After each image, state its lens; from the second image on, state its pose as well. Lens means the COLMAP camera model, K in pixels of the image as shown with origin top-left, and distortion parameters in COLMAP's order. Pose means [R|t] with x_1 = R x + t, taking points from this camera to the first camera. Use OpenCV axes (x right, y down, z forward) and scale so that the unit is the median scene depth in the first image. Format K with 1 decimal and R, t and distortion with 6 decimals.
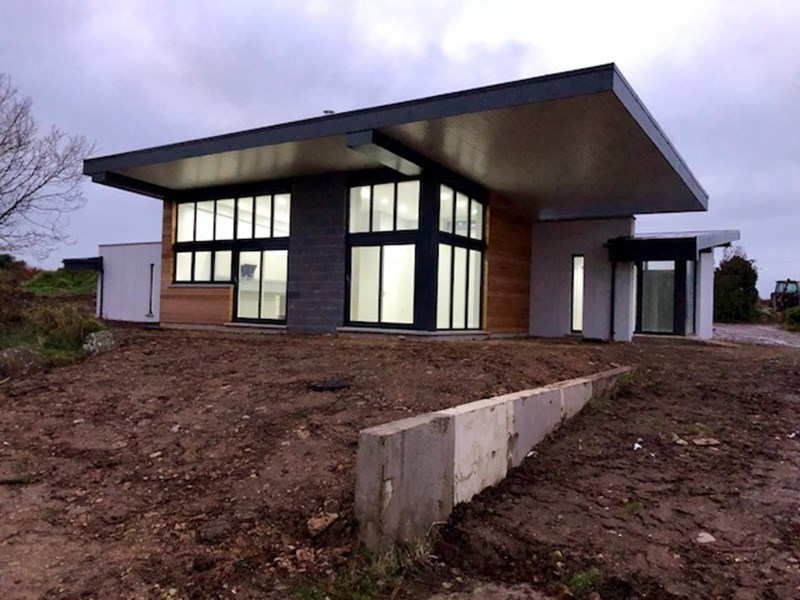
lens RADIAL K [[651.3, 0, 399.2], [0, 651.3, 288.7], [0, 0, 1]] dist [0.038498, -0.003378]
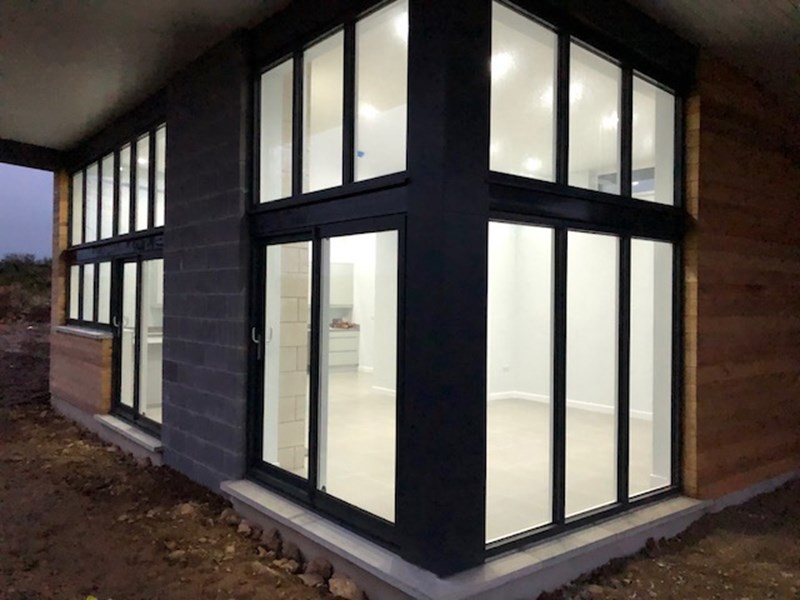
lens RADIAL K [[651.3, 0, 399.2], [0, 651.3, 288.7], [0, 0, 1]] dist [0.038498, -0.003378]
pose [[0.954765, -0.019488, -0.296722, 0.091426], [0.022921, 0.999704, 0.008096, -0.039632], [0.296477, -0.014531, 0.954929, 0.646846]]
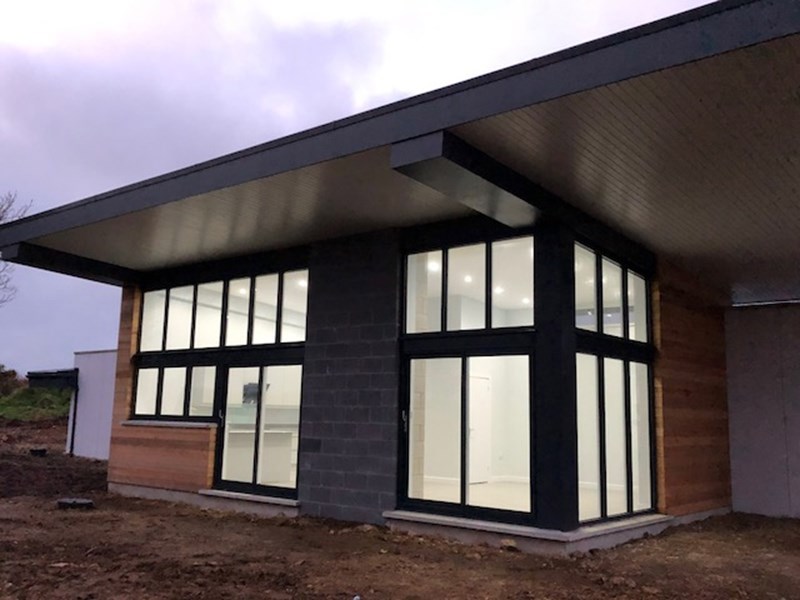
lens RADIAL K [[767.8, 0, 400.0], [0, 767.8, 300.0], [0, 0, 1]] dist [0.053392, -0.005915]
pose [[0.994233, -0.021626, -0.105039, -0.011179], [0.008971, 0.992794, -0.119494, -0.034106], [0.106866, 0.117862, 0.987263, 0.326825]]
